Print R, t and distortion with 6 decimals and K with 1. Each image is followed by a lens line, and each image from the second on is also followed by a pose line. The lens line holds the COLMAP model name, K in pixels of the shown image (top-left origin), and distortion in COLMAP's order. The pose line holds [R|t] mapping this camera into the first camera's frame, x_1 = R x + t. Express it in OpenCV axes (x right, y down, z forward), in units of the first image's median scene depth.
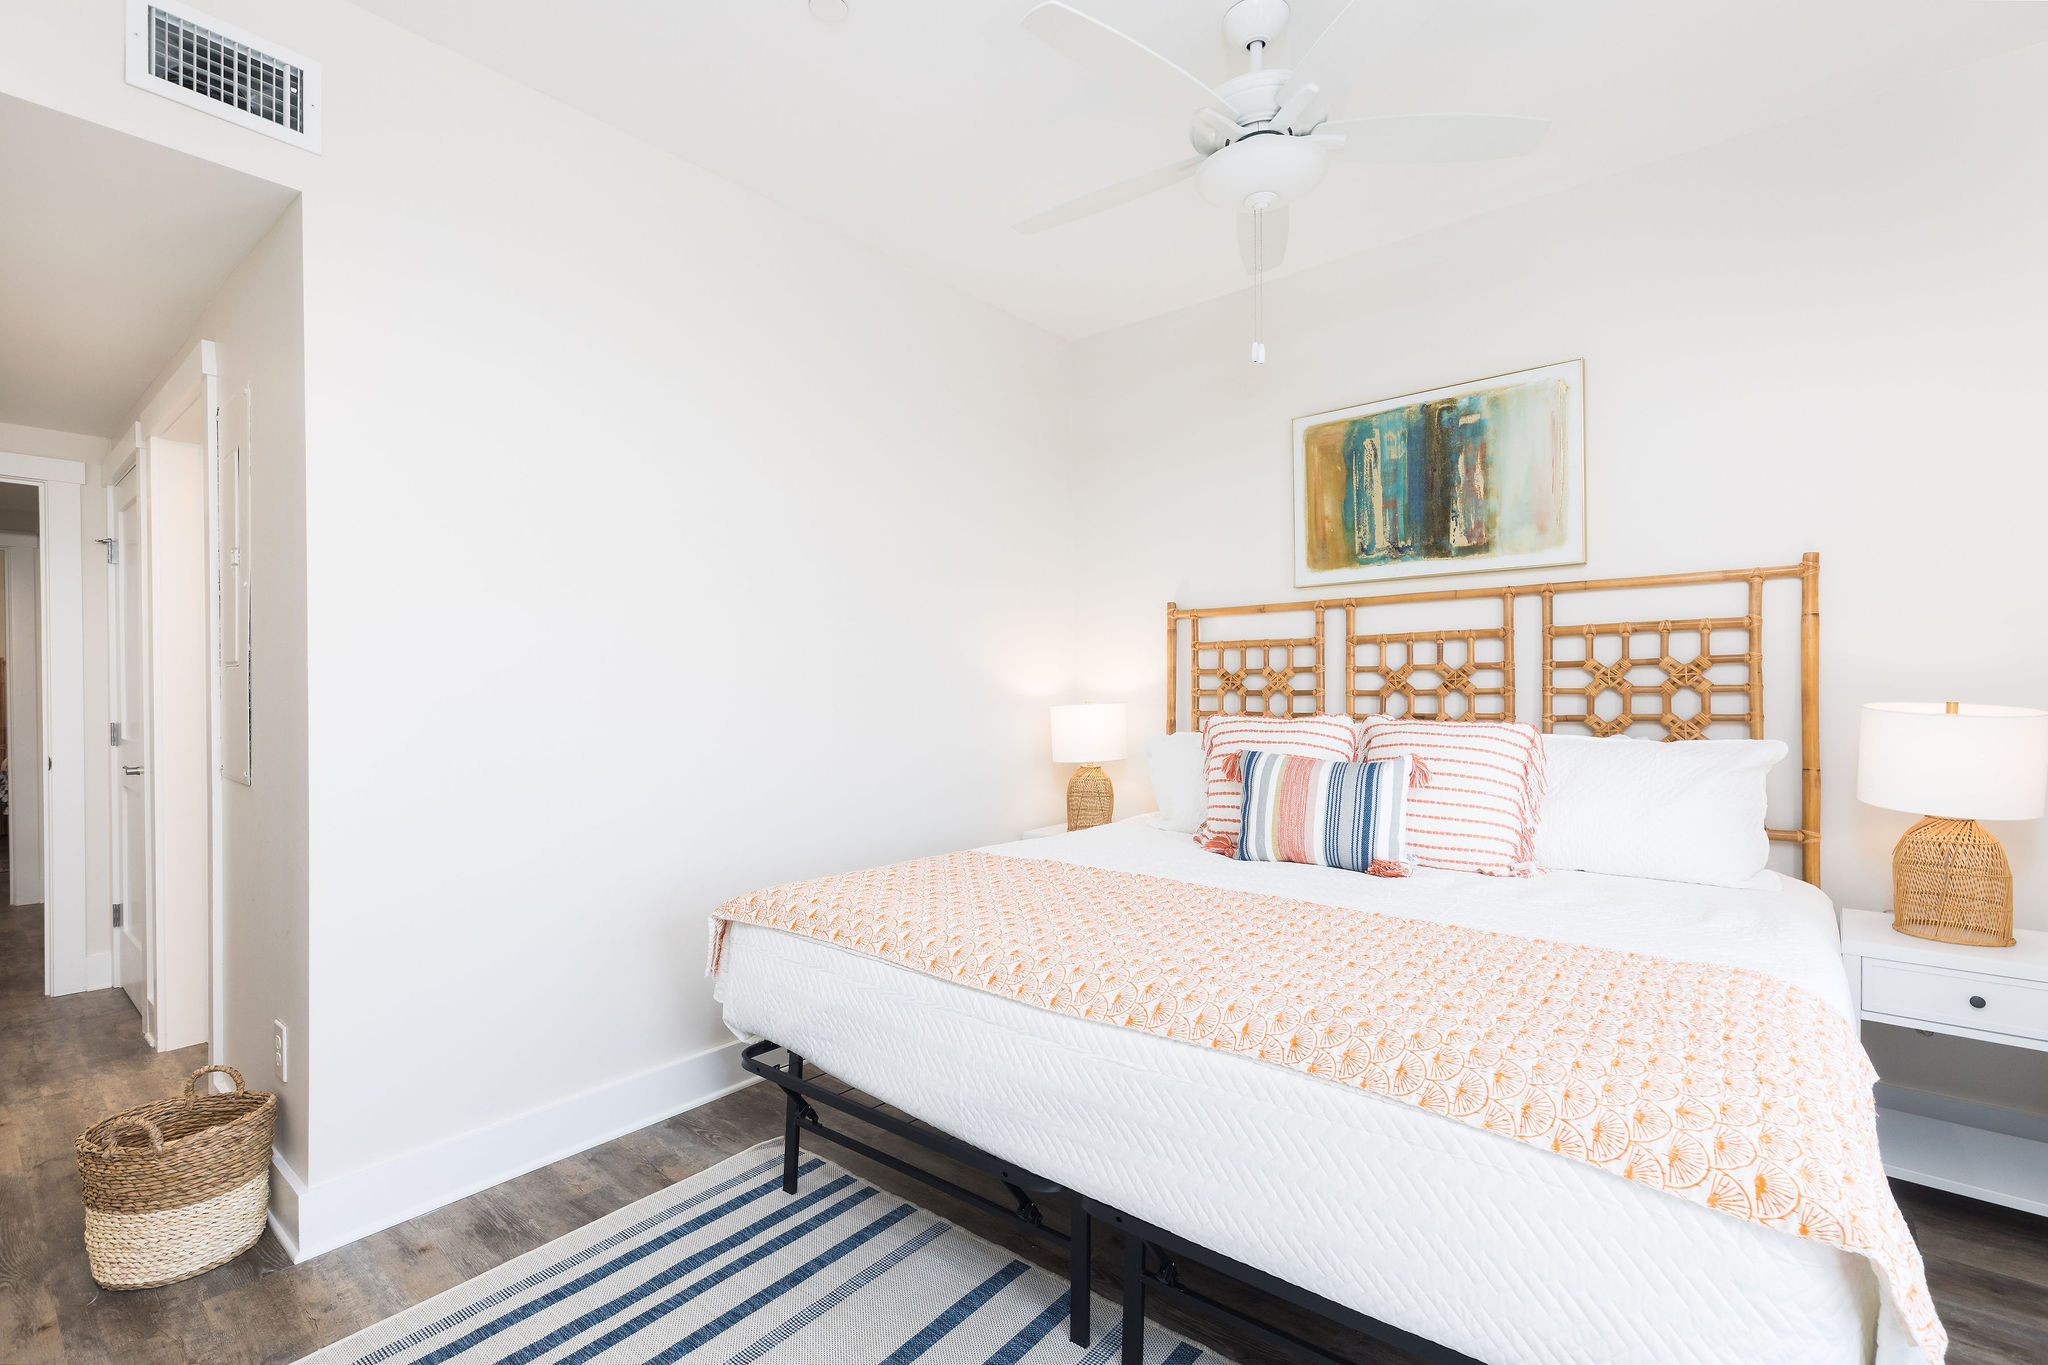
lens RADIAL K [[913.0, 0, 1039.5], [0, 913.0, 692.4], [0, 0, 1]] dist [0.015868, 0.000136]
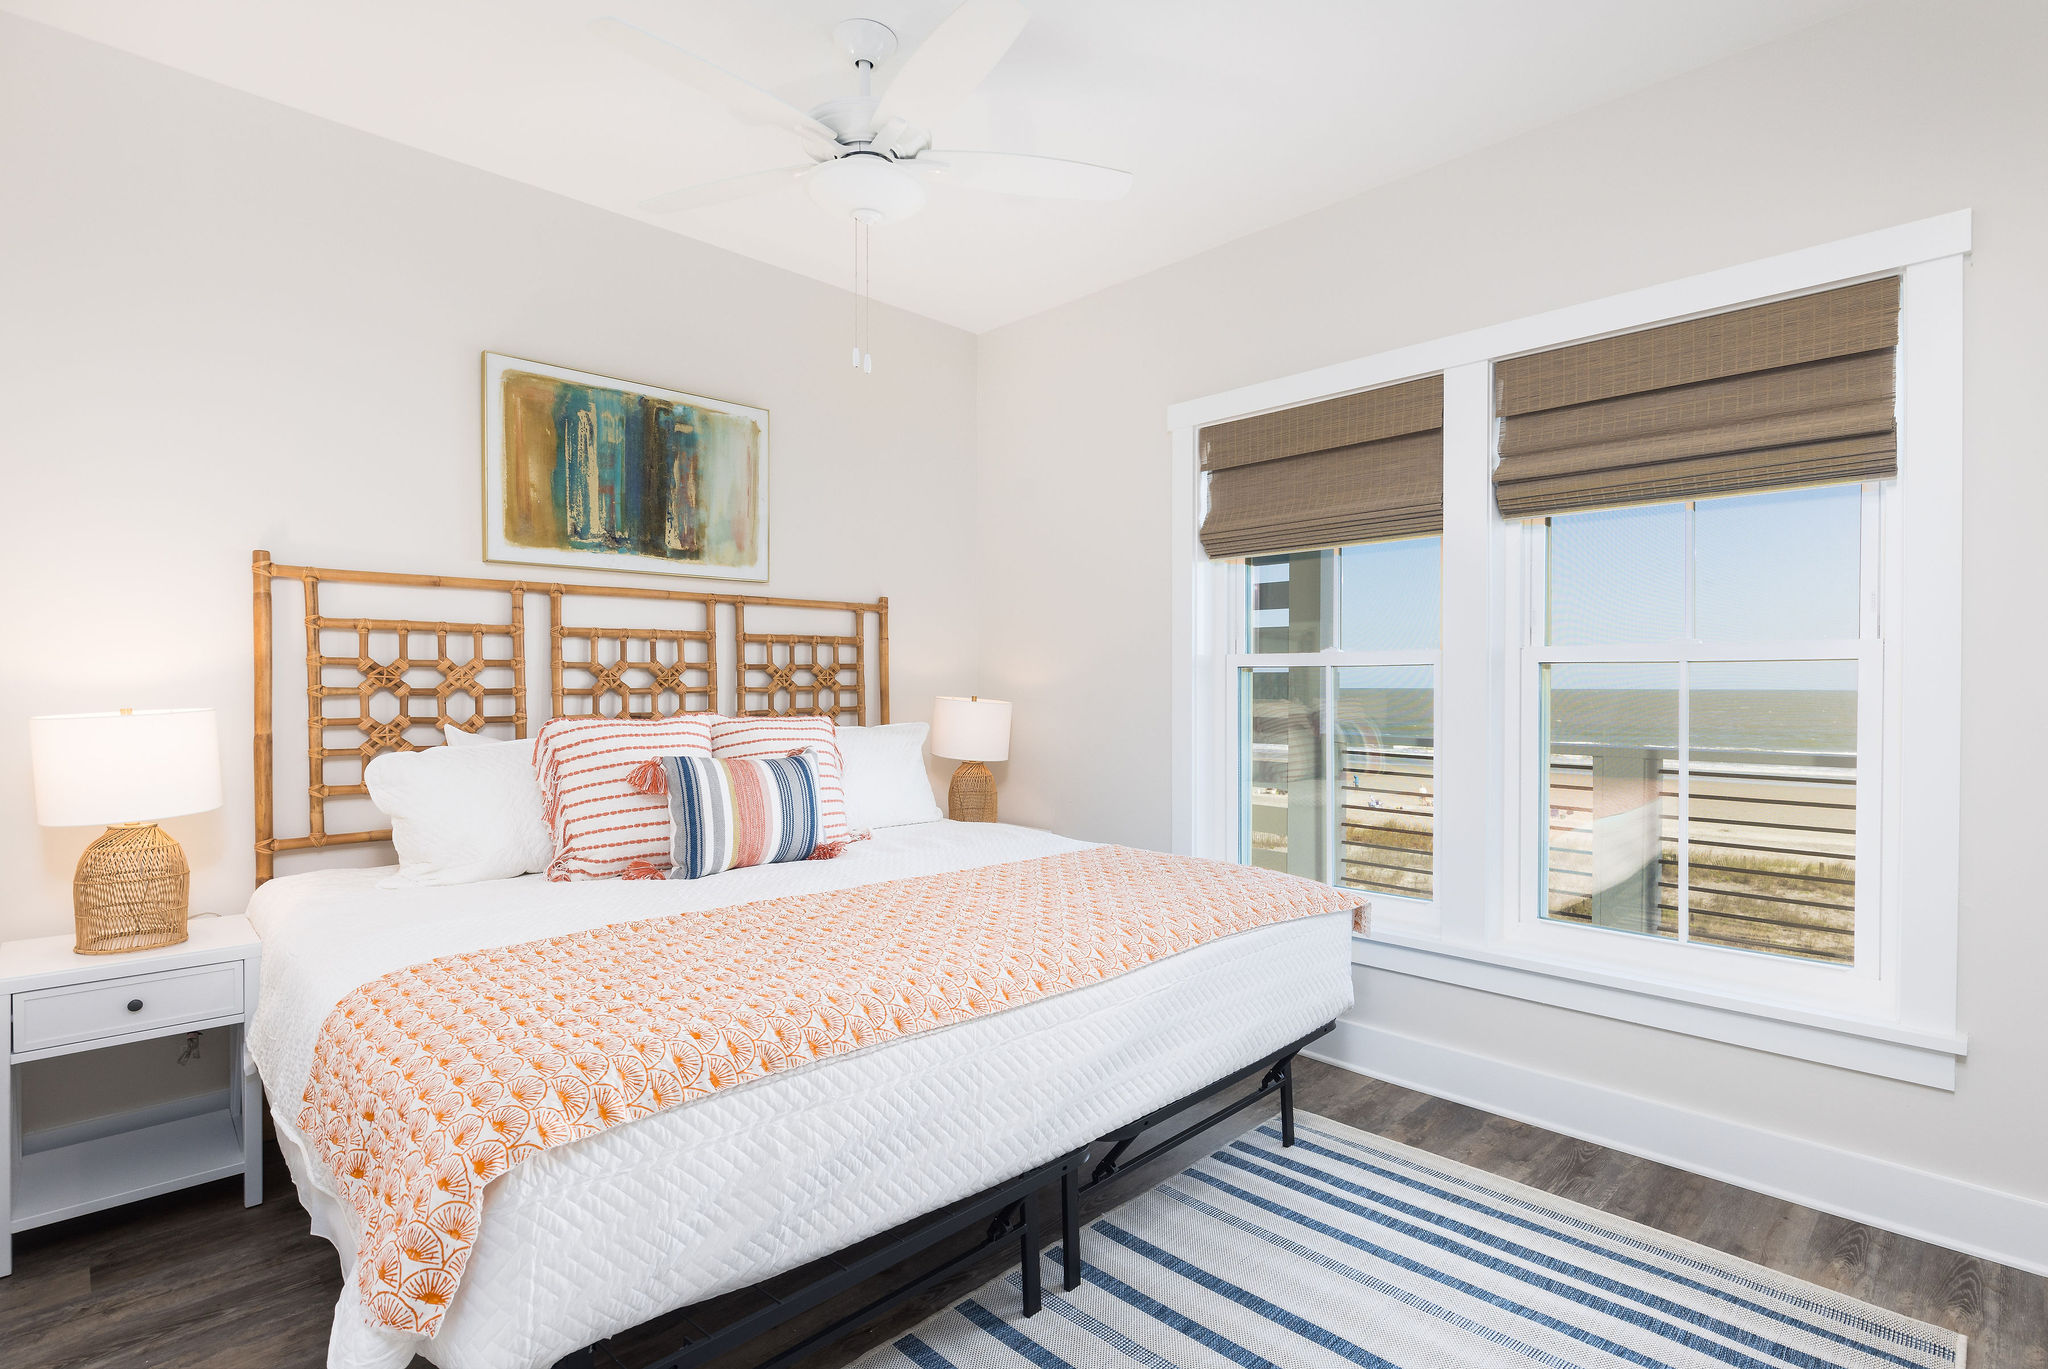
lens RADIAL K [[986.6, 0, 1007.4], [0, 986.6, 698.3], [0, 0, 1]] dist [-0.003194, -0.000328]
pose [[0.124256, -0.006007, 0.992232, -0.585633], [0.005162, 0.999972, 0.005407, 0.004026], [-0.992237, 0.004450, 0.124283, 0.490067]]
